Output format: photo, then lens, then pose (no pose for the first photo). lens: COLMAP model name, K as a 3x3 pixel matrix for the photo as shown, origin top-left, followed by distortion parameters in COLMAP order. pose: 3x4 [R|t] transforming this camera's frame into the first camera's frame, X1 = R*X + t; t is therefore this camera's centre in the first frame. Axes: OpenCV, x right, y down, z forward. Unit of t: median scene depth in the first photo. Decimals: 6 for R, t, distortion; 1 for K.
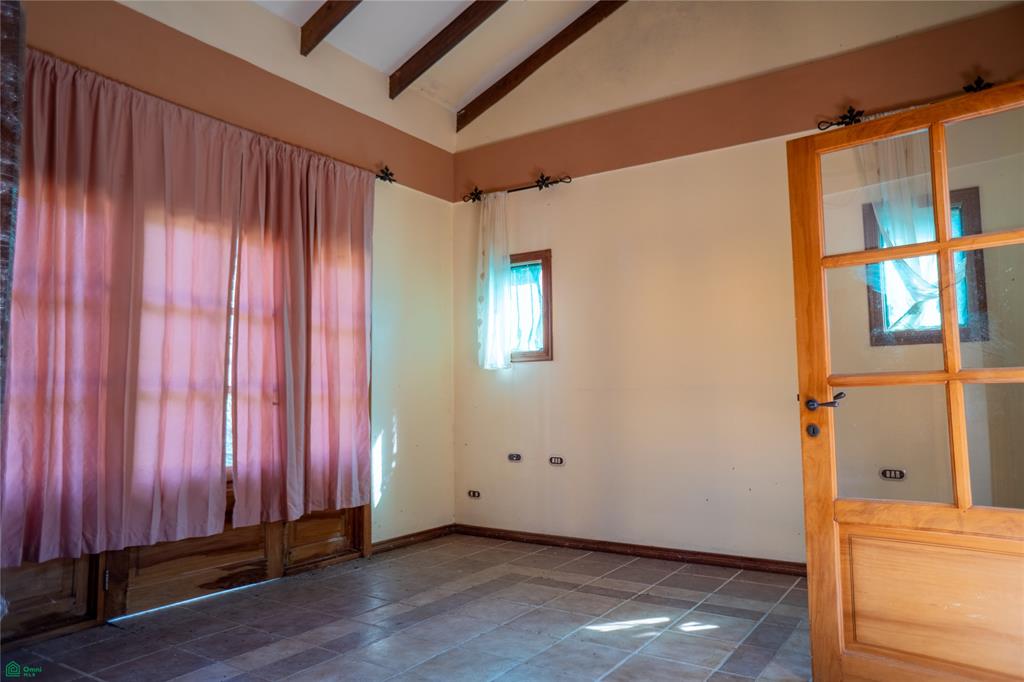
lens RADIAL K [[687.0, 0, 512.0], [0, 687.0, 341.0], [0, 0, 1]] dist [-0.074957, 0.093934]
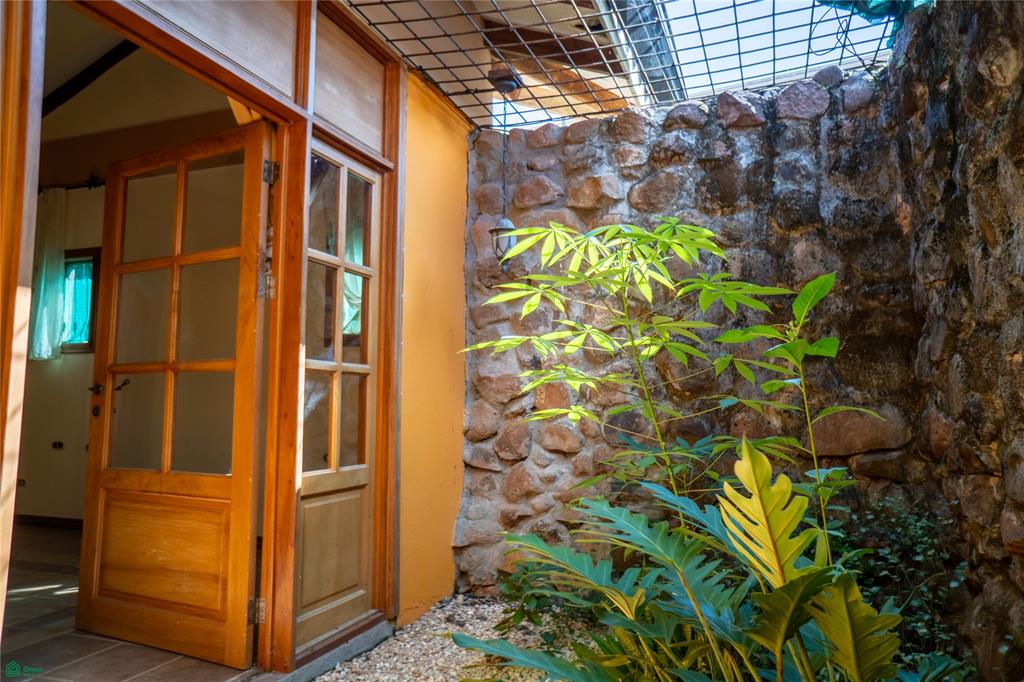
lens RADIAL K [[687.0, 0, 512.0], [0, 687.0, 341.0], [0, 0, 1]] dist [-0.074957, 0.093934]
pose [[0.974085, 0.032346, 0.223856, 0.449742], [-0.031496, 0.999477, -0.007369, -0.001889], [-0.223978, 0.000128, 0.974594, -0.154745]]
